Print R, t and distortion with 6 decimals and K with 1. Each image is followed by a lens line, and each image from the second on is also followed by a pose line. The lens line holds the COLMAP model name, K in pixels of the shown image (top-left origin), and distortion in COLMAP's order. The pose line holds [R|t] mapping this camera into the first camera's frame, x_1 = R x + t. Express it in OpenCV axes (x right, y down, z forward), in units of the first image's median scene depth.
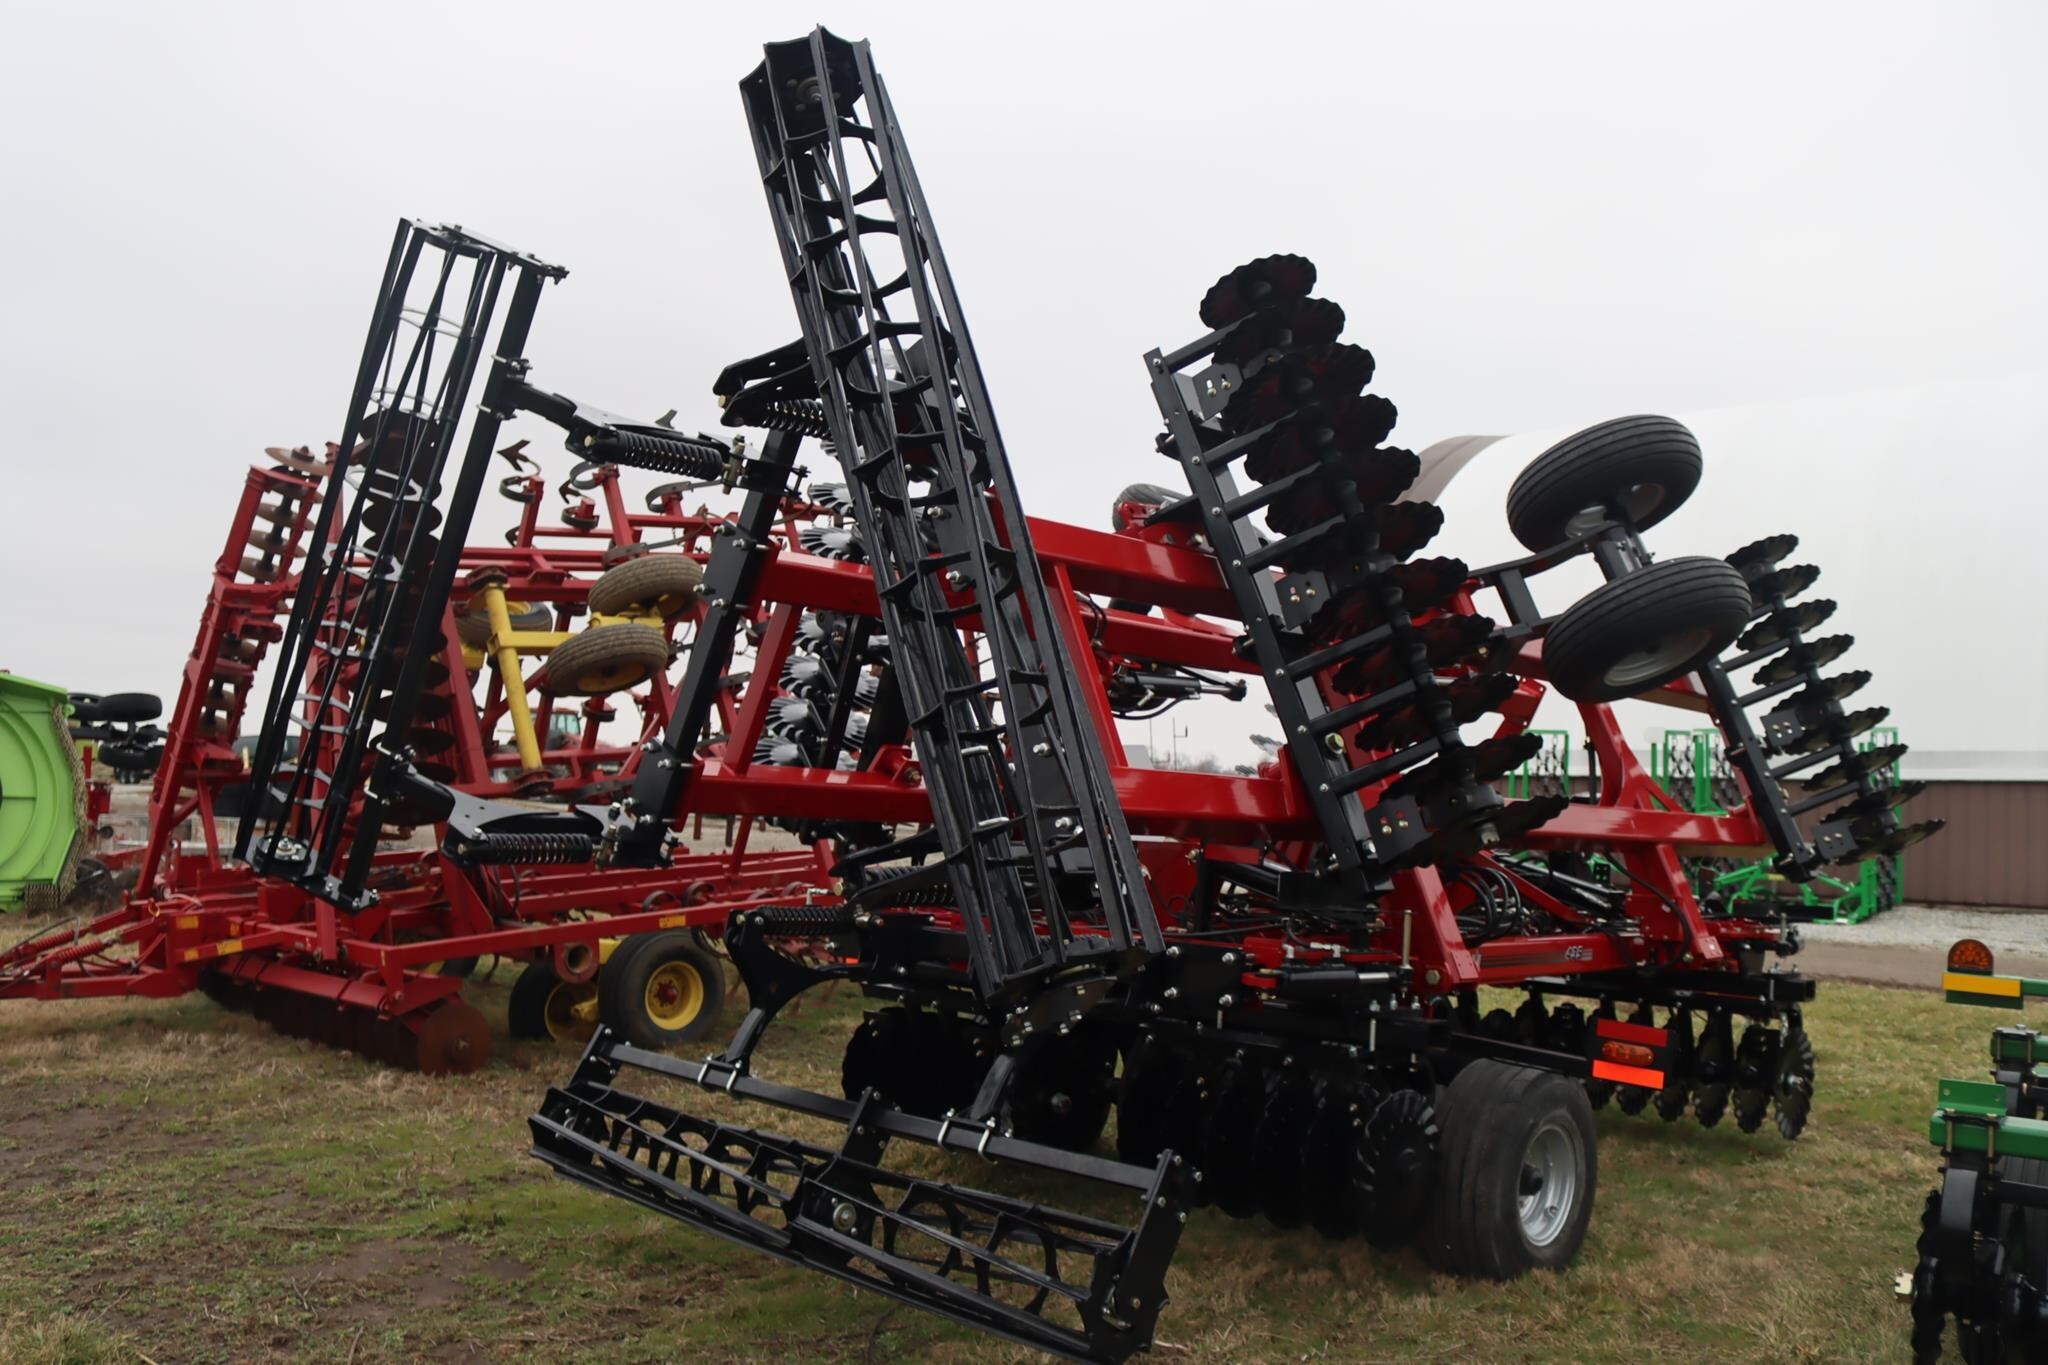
lens RADIAL K [[1673.1, 0, 1024.0], [0, 1673.1, 682.5], [0, 0, 1]] dist [-0.138922, 0.097330]
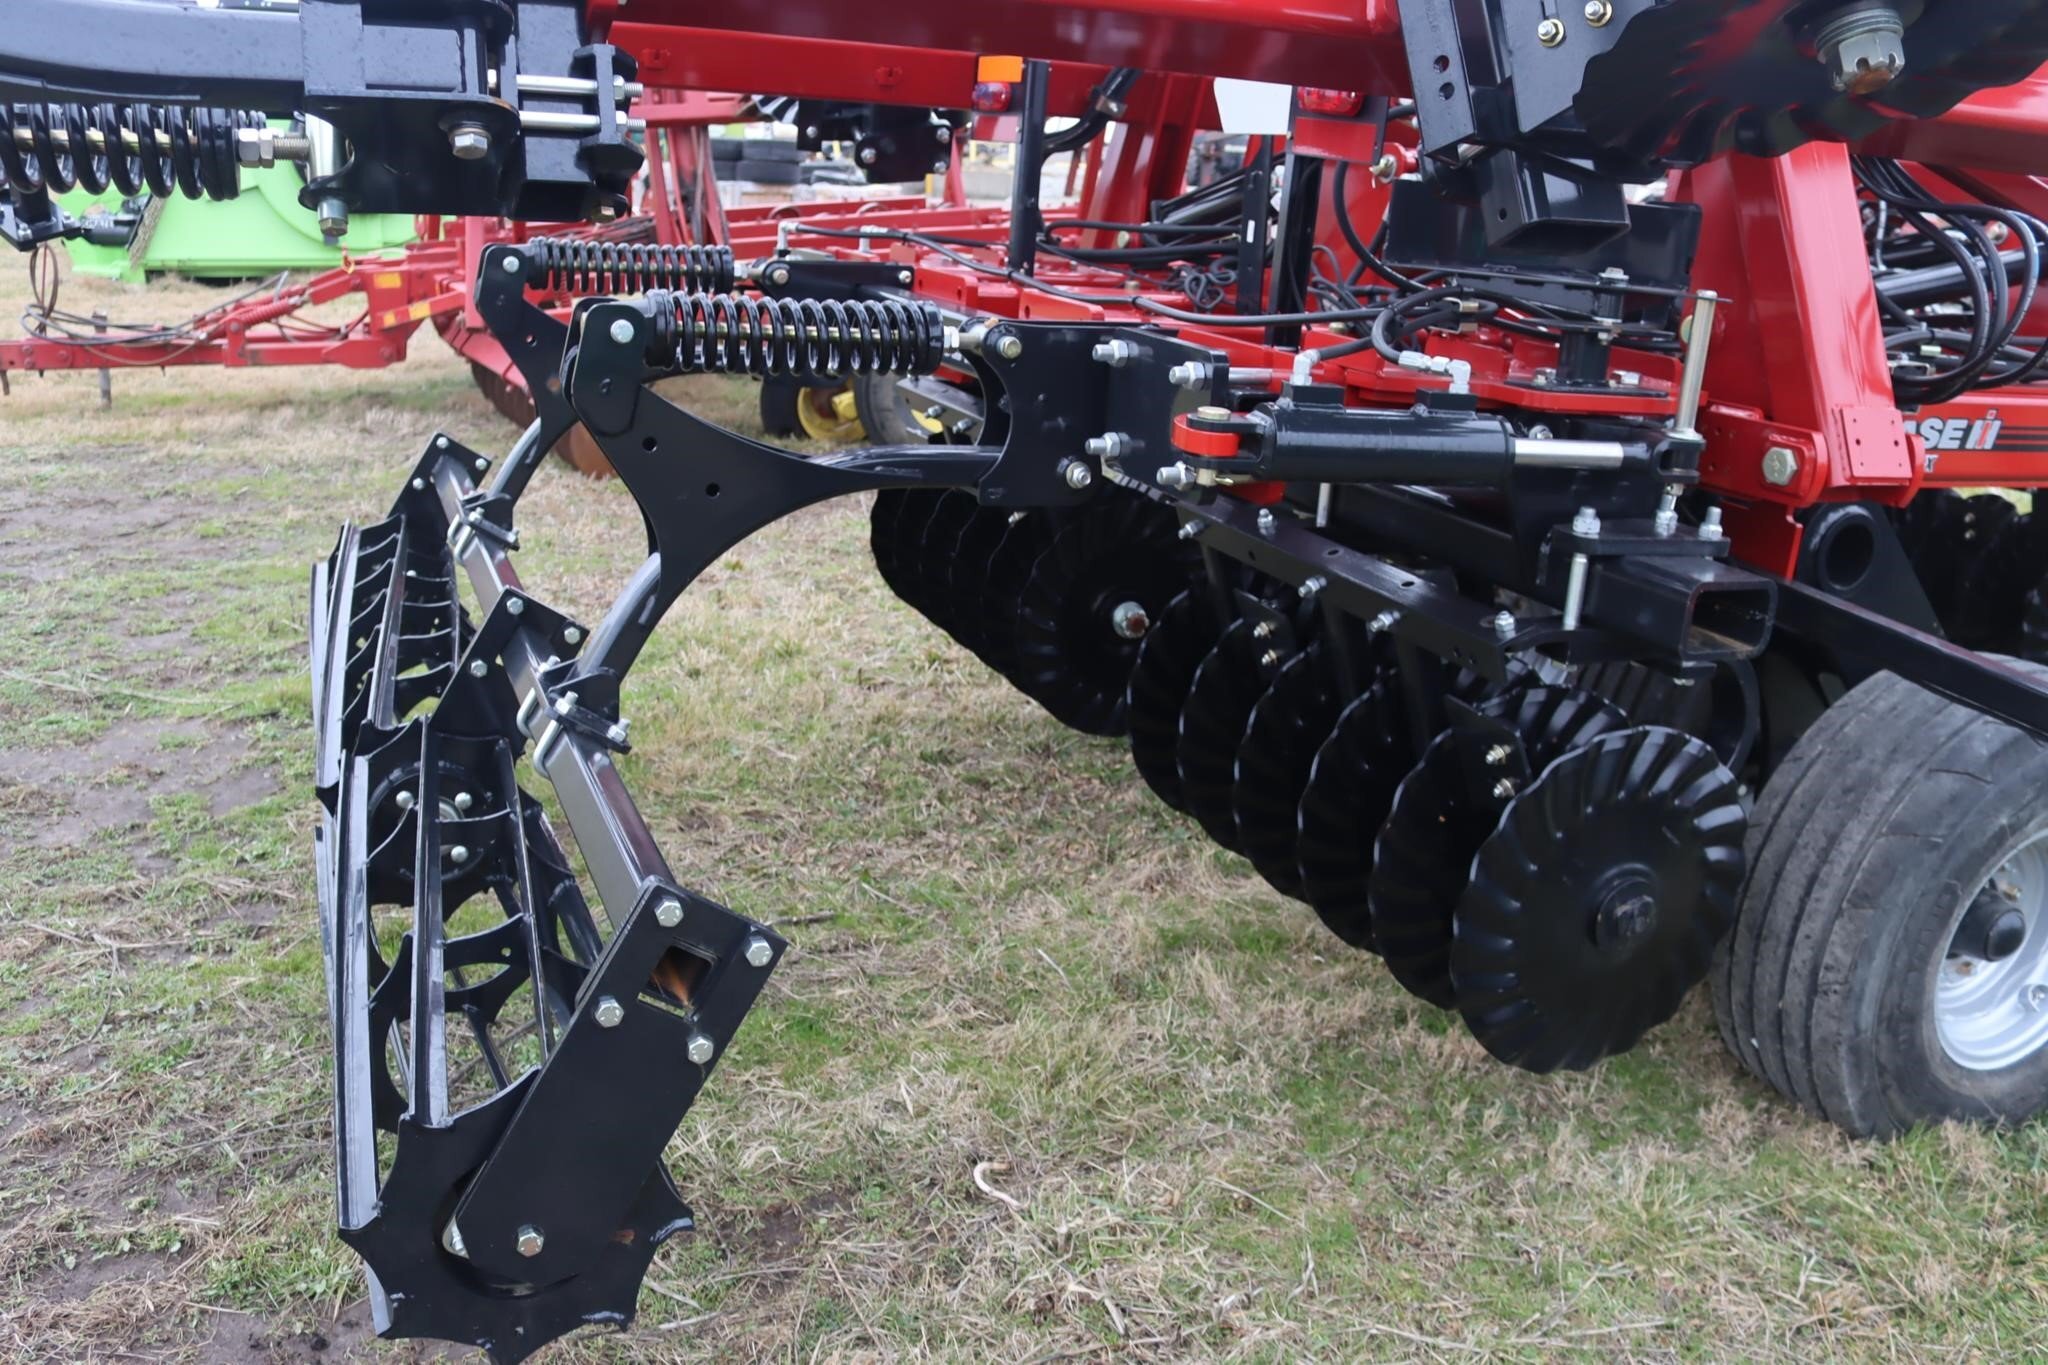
lens RADIAL K [[1673.1, 0, 1024.0], [0, 1673.1, 682.5], [0, 0, 1]] dist [-0.138922, 0.097330]
pose [[0.920874, 0.126948, -0.368612, 0.226505], [0.011041, 0.936628, 0.350151, 0.084674], [0.389704, -0.326514, 0.861115, 0.555800]]
